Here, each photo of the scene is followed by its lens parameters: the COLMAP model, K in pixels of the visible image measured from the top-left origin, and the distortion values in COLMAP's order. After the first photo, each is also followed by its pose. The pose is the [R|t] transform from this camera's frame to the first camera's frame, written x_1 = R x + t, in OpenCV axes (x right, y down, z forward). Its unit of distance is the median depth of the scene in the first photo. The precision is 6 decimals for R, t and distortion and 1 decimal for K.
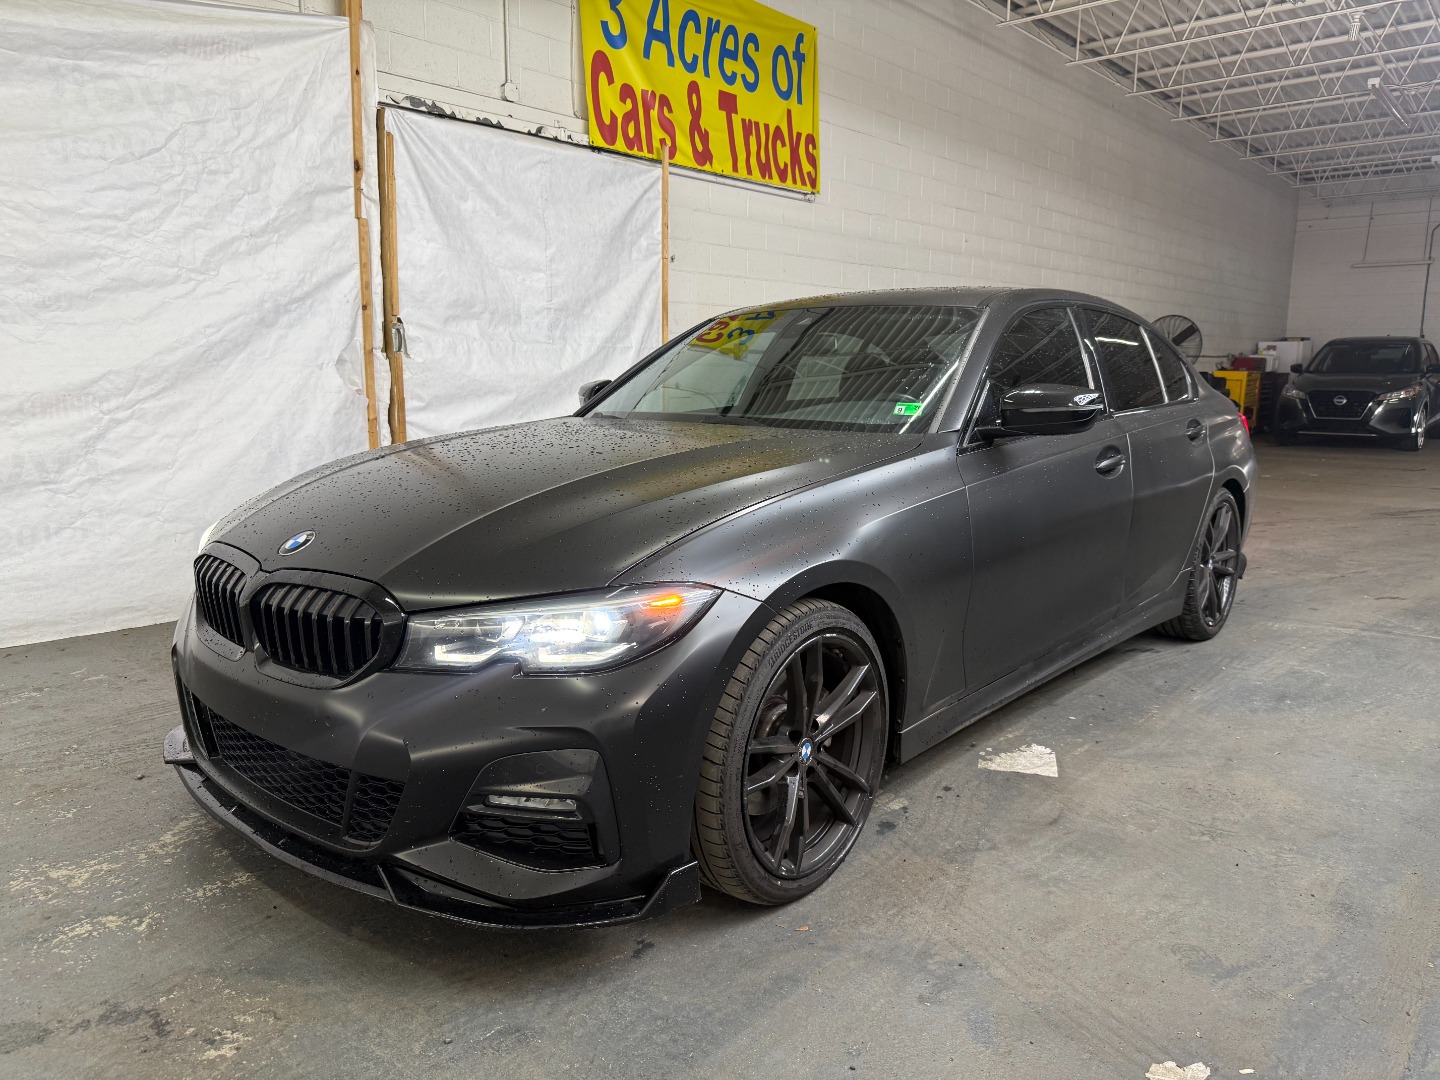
lens RADIAL K [[1024.1, 0, 720.0], [0, 1024.1, 540.0], [0, 0, 1]] dist [0.052680, -0.071302]
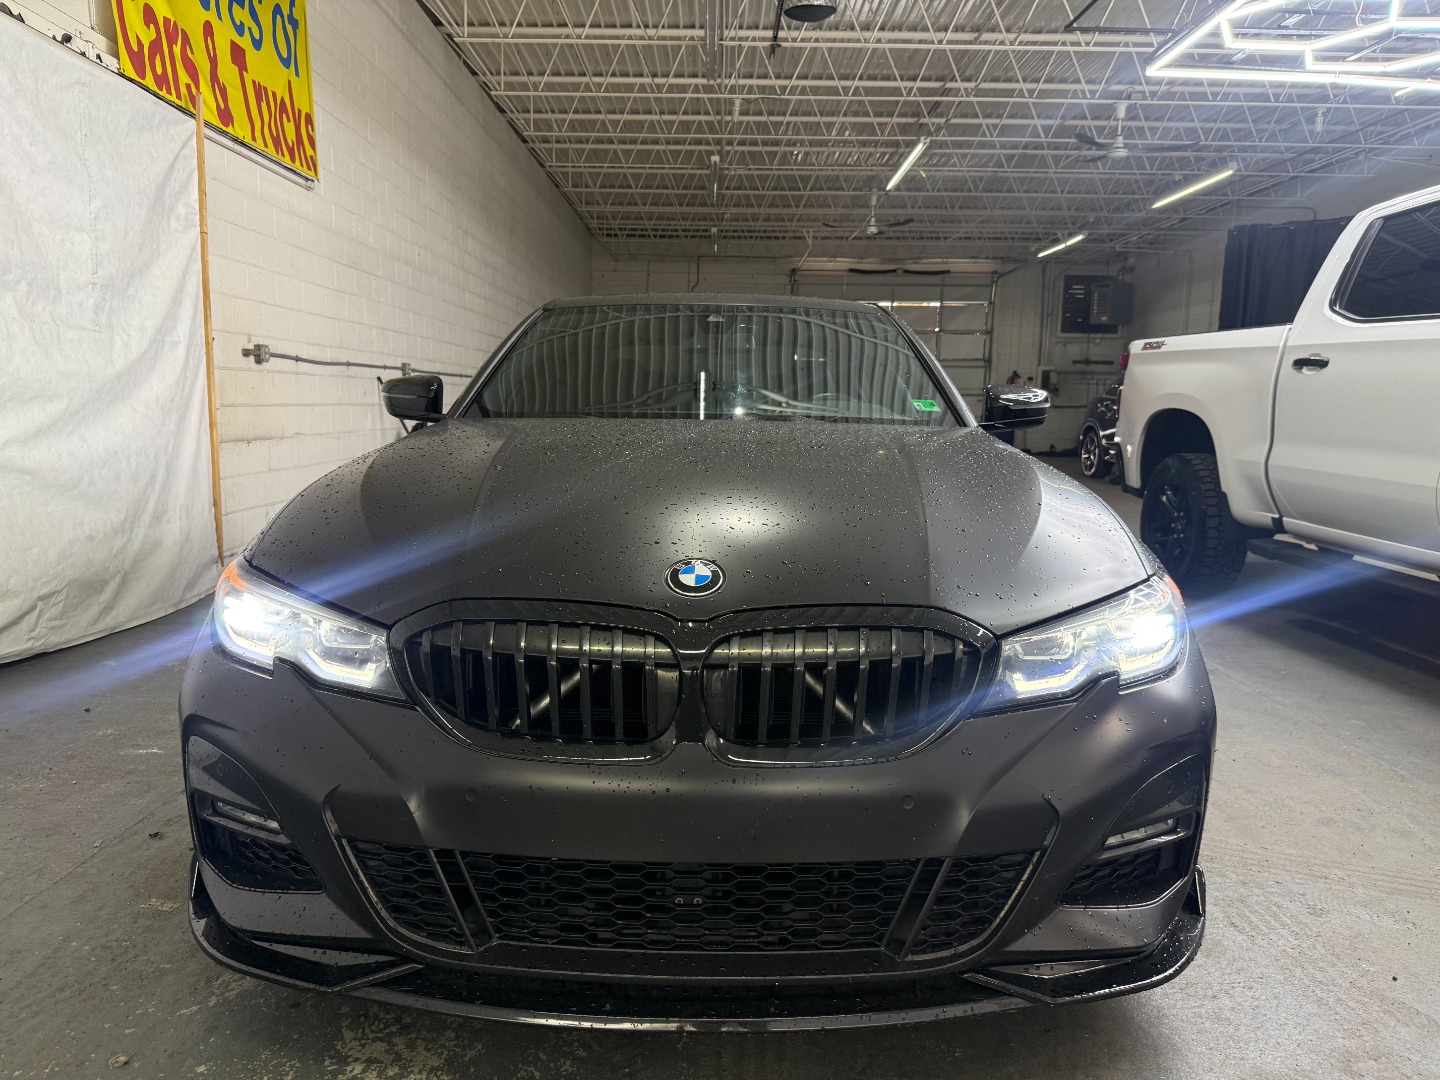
lens RADIAL K [[999.1, 0, 721.7], [0, 999.1, 539.3], [0, 0, 1]] dist [-0.004839, -0.006472]
pose [[0.757637, -0.082824, 0.647399, -0.379049], [0.093911, 0.995428, 0.017447, -0.019338], [-0.645884, 0.047579, 0.761951, 0.230976]]
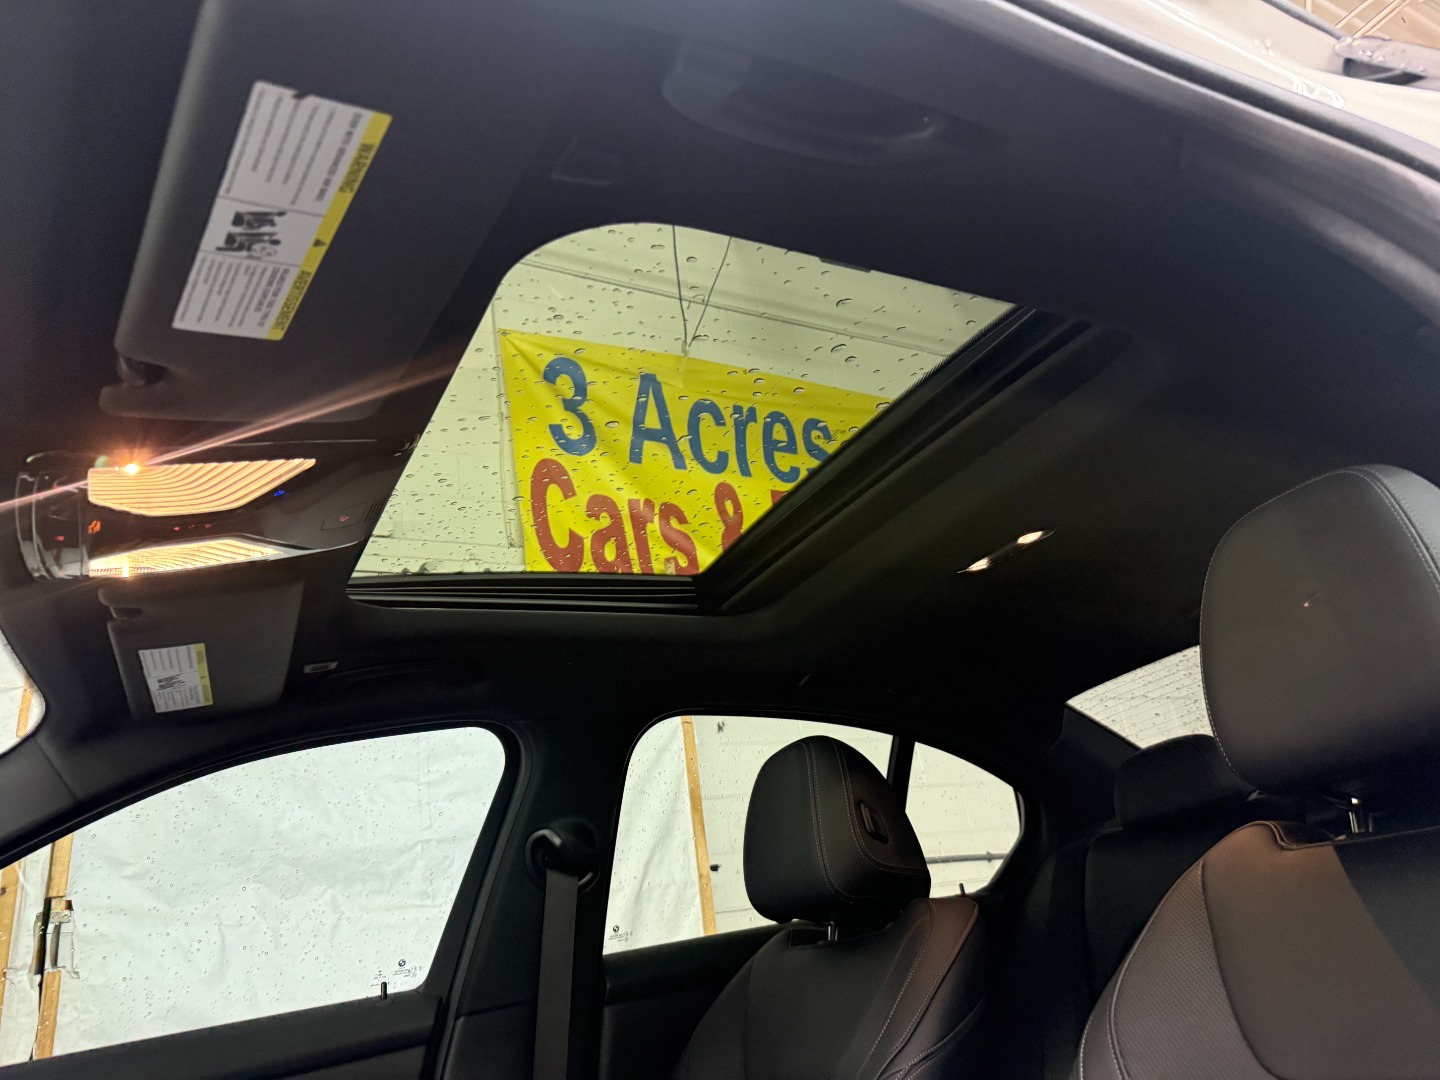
lens RADIAL K [[1024.1, 0, 720.0], [0, 1024.1, 540.0], [0, 0, 1]] dist [0.052680, -0.071302]
pose [[0.929390, -0.257048, -0.264879, 0.209265], [0.081713, 0.843119, -0.531483, -0.068476], [0.359941, 0.472311, 0.804590, 0.671475]]
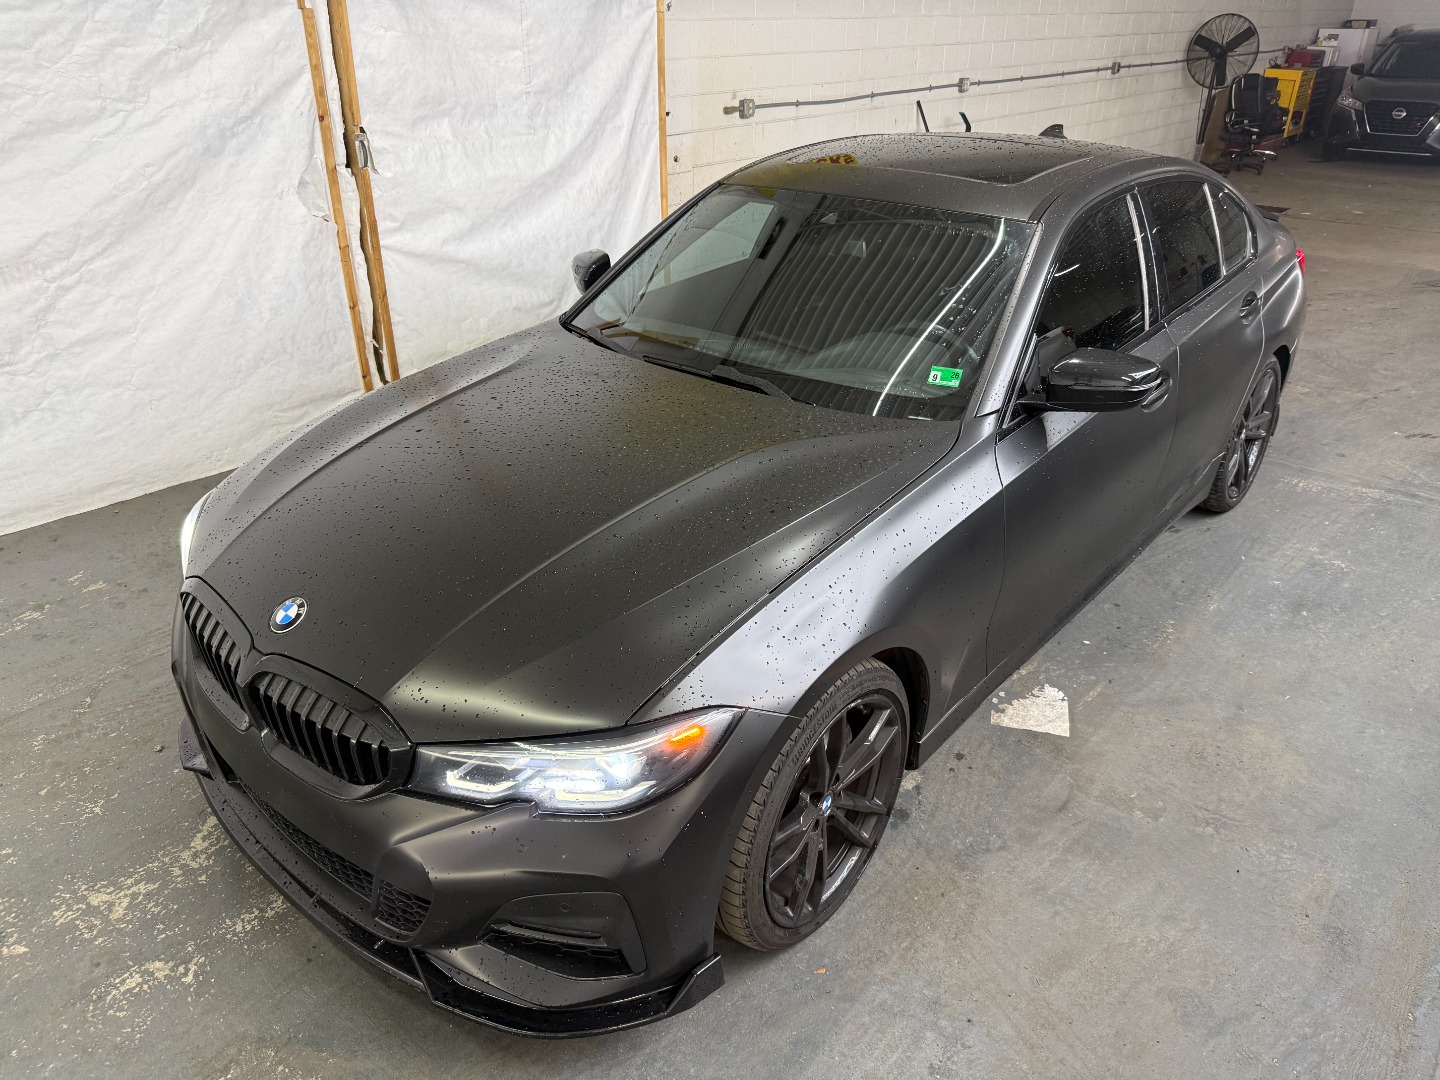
lens RADIAL K [[1036.8, 0, 720.9], [0, 1036.8, 533.7], [0, 0, 1]] dist [0.002896, -0.004824]
pose [[0.999980, -0.005737, 0.002839, -0.009263], [0.004632, 0.954633, 0.297748, -0.162193], [-0.004418, -0.297728, 0.954640, 0.056737]]
